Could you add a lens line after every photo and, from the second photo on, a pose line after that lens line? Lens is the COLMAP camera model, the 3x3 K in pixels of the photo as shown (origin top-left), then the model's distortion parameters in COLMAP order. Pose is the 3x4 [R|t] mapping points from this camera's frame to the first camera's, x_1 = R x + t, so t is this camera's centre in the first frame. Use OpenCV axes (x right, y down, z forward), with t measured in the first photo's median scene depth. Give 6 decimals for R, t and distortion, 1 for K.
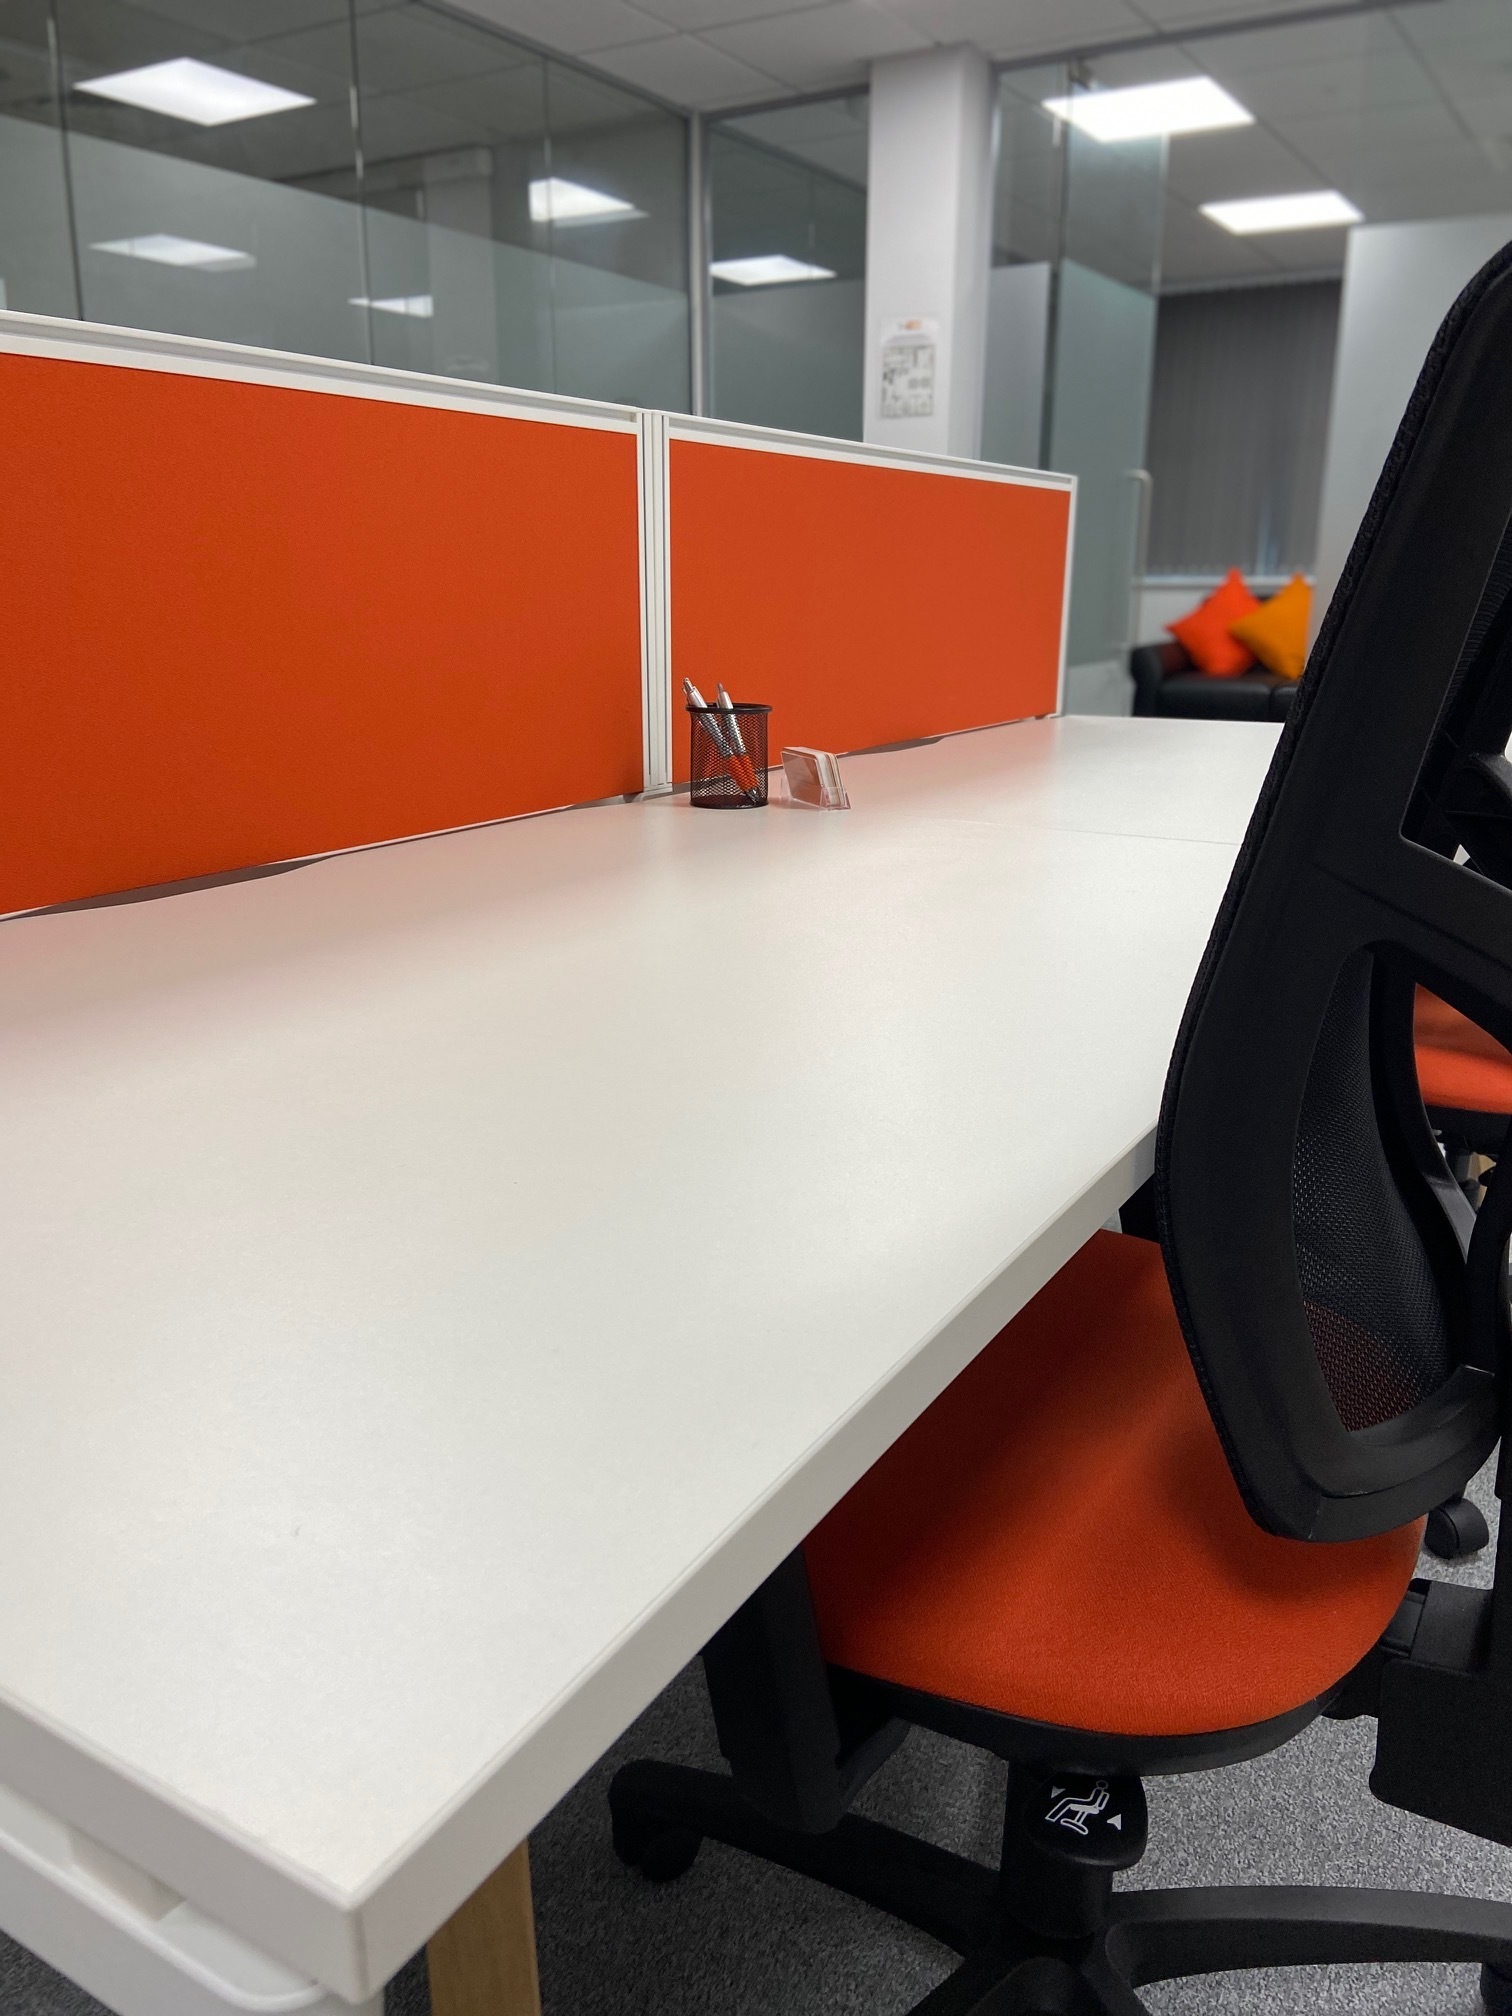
lens RADIAL K [[1519.6, 0, 756.0], [0, 1519.6, 1008.0], [0, 0, 1]] dist [0.158509, -0.184756]
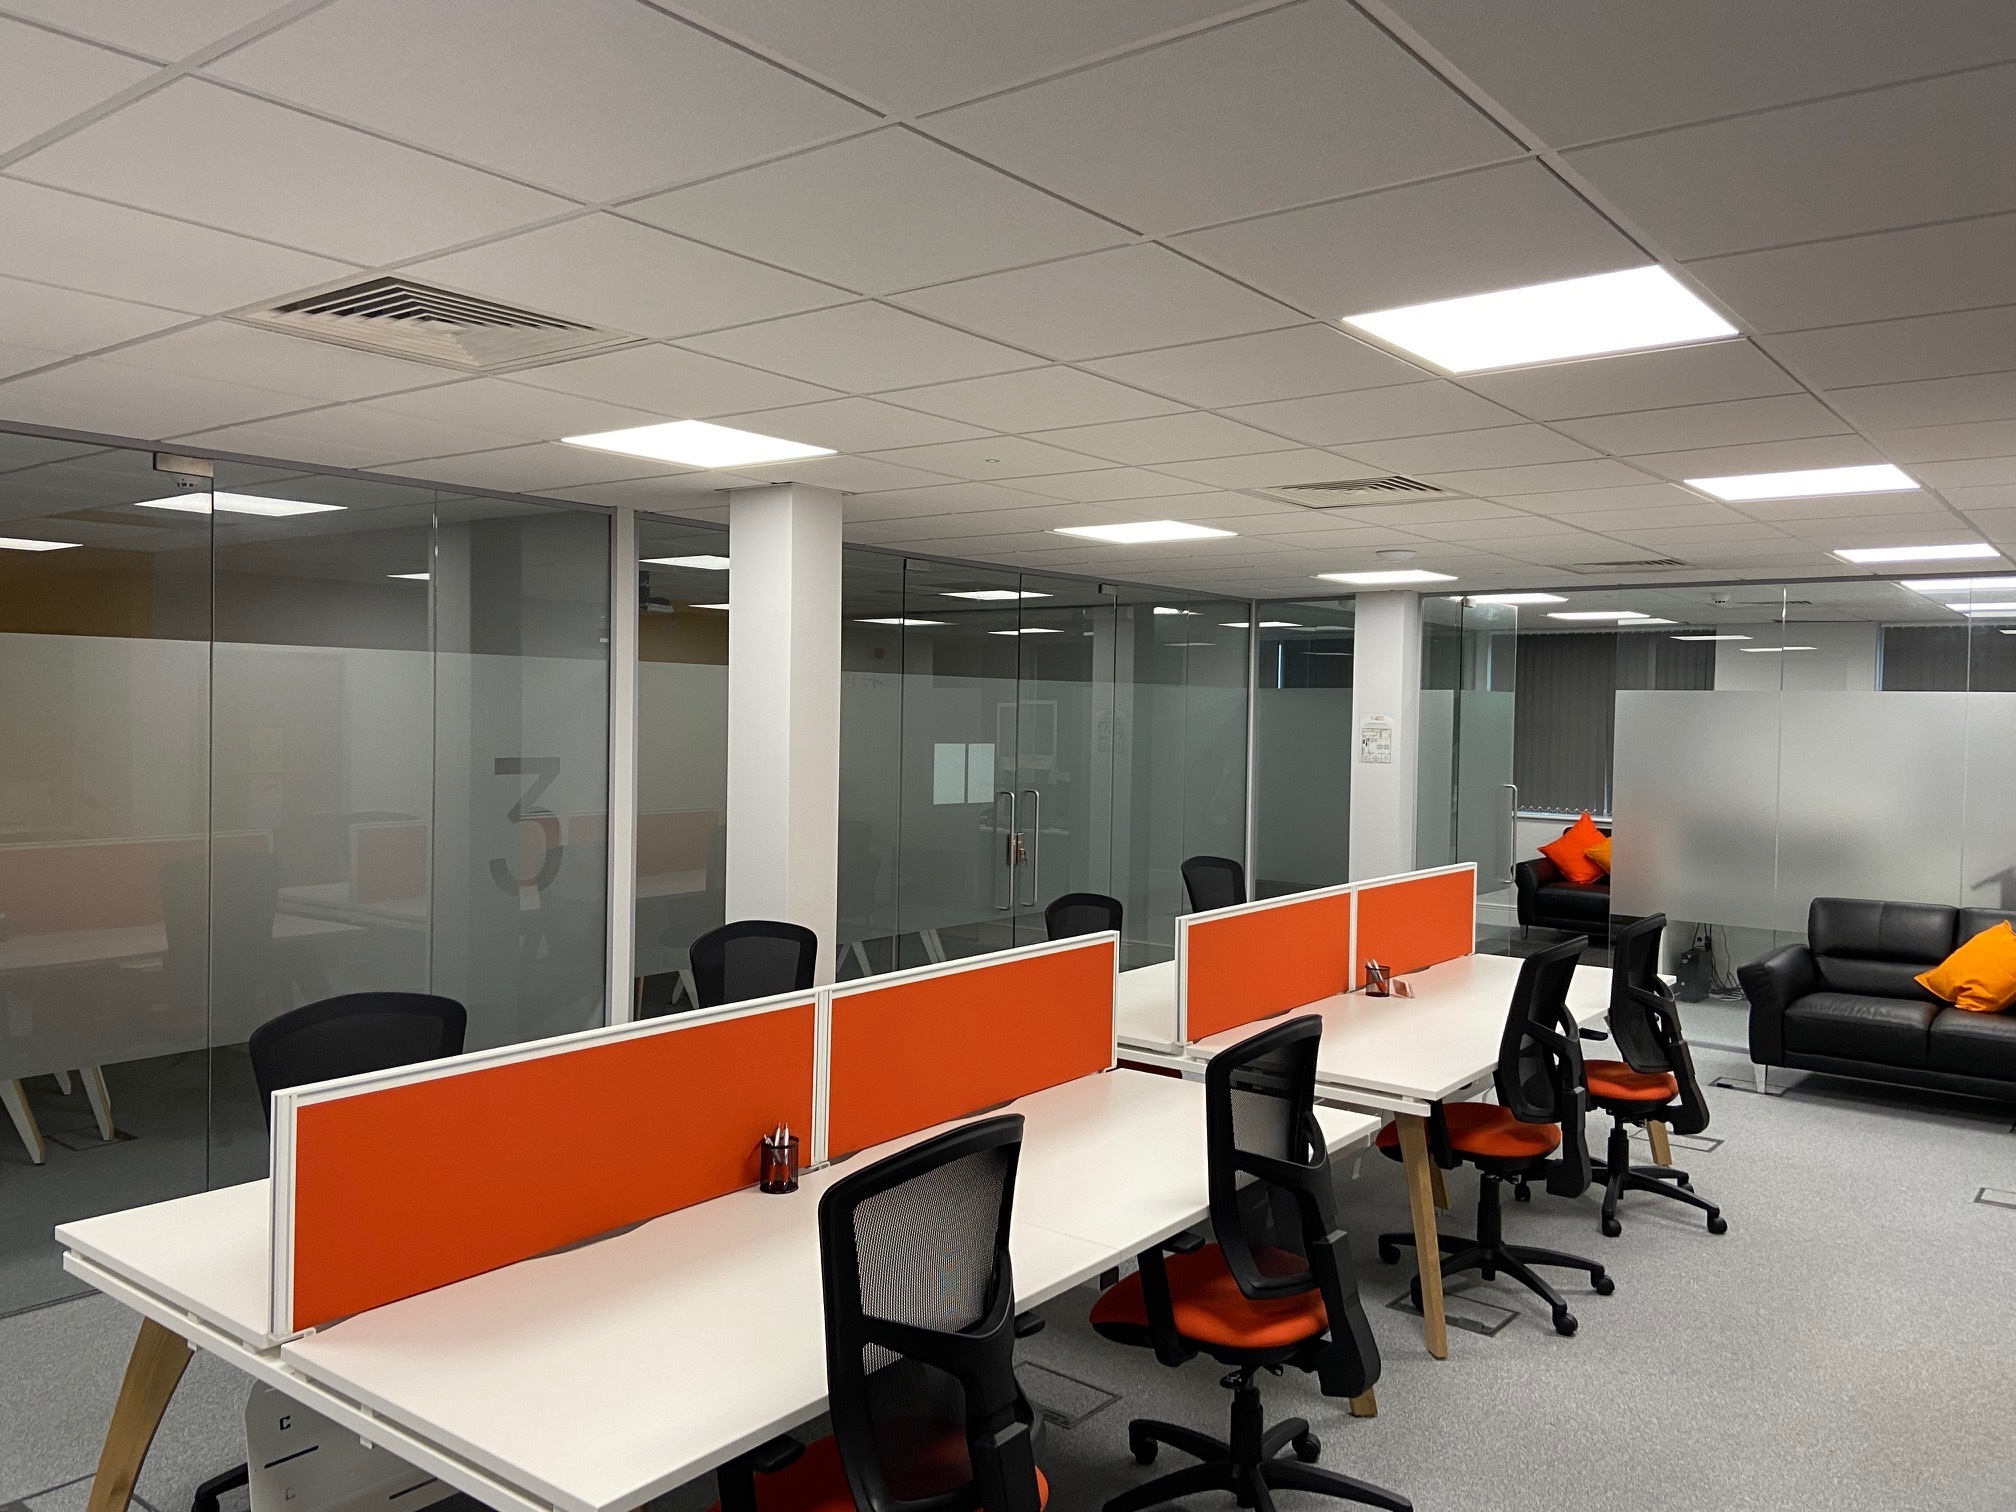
lens RADIAL K [[1519.6, 0, 1008.0], [0, 1519.6, 756.0], [0, 0, 1]] dist [0.158509, -0.184756]
pose [[0.995406, 0.018835, -0.093872, -0.153415], [-0.040802, 0.970420, -0.237949, 0.058062], [0.086613, 0.240686, 0.966731, -0.734916]]
